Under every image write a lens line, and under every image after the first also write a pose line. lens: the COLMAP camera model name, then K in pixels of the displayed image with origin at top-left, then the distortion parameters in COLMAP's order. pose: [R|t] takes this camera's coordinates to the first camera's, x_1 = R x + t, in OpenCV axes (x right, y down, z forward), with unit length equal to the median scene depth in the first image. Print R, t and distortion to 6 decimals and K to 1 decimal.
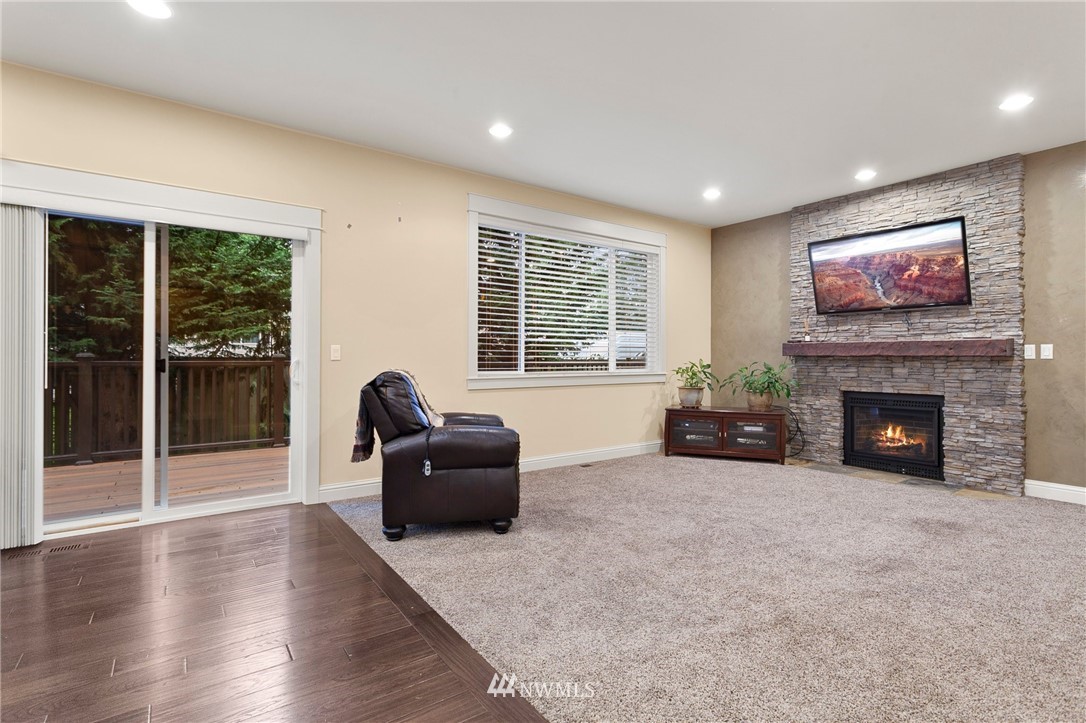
lens RADIAL K [[516.2, 0, 546.1], [0, 516.2, 352.0], [0, 0, 1]] dist [-0.006633, 0.000653]
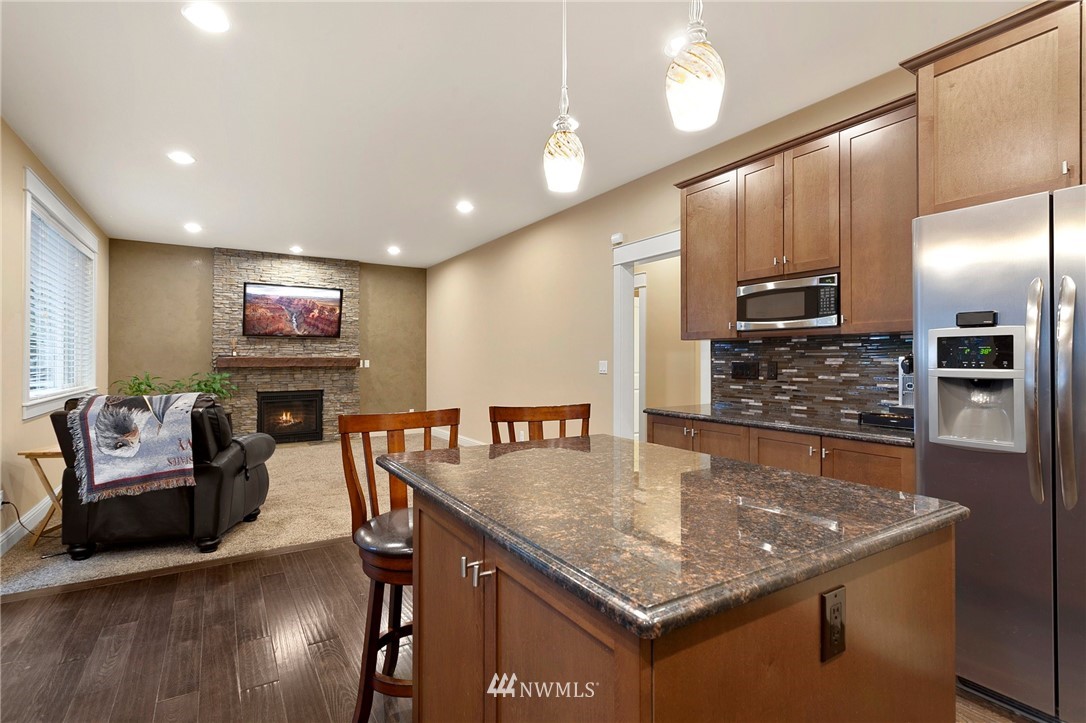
lens RADIAL K [[516.2, 0, 547.7], [0, 516.2, 354.0], [0, 0, 1]] dist [-0.006633, 0.000653]
pose [[0.044163, 0.008172, 0.998991, -0.842138], [-0.008180, 0.999936, -0.007818, -0.024436], [-0.998991, -0.007827, 0.044227, 0.172186]]
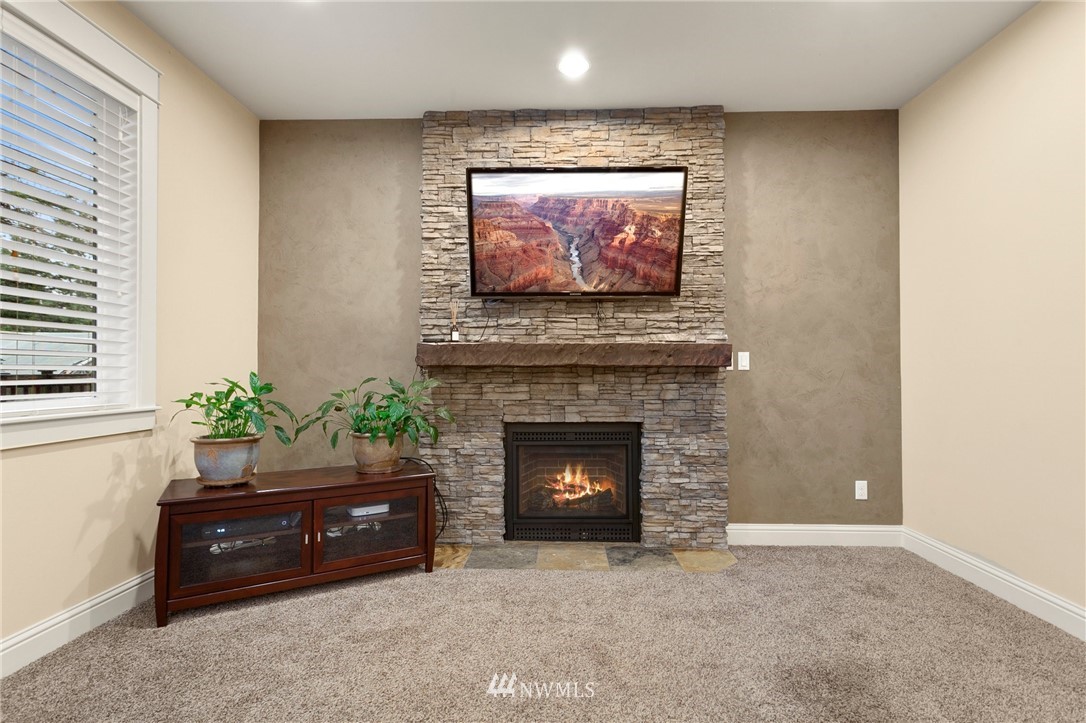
lens RADIAL K [[516.2, 0, 549.7], [0, 516.2, 365.7], [0, 0, 1]] dist [-0.006633, 0.000653]
pose [[0.612502, 0.007119, 0.790437, 0.125017], [-0.006059, 0.999972, -0.004312, 0.009929], [-0.790446, -0.002148, 0.612528, 0.623656]]
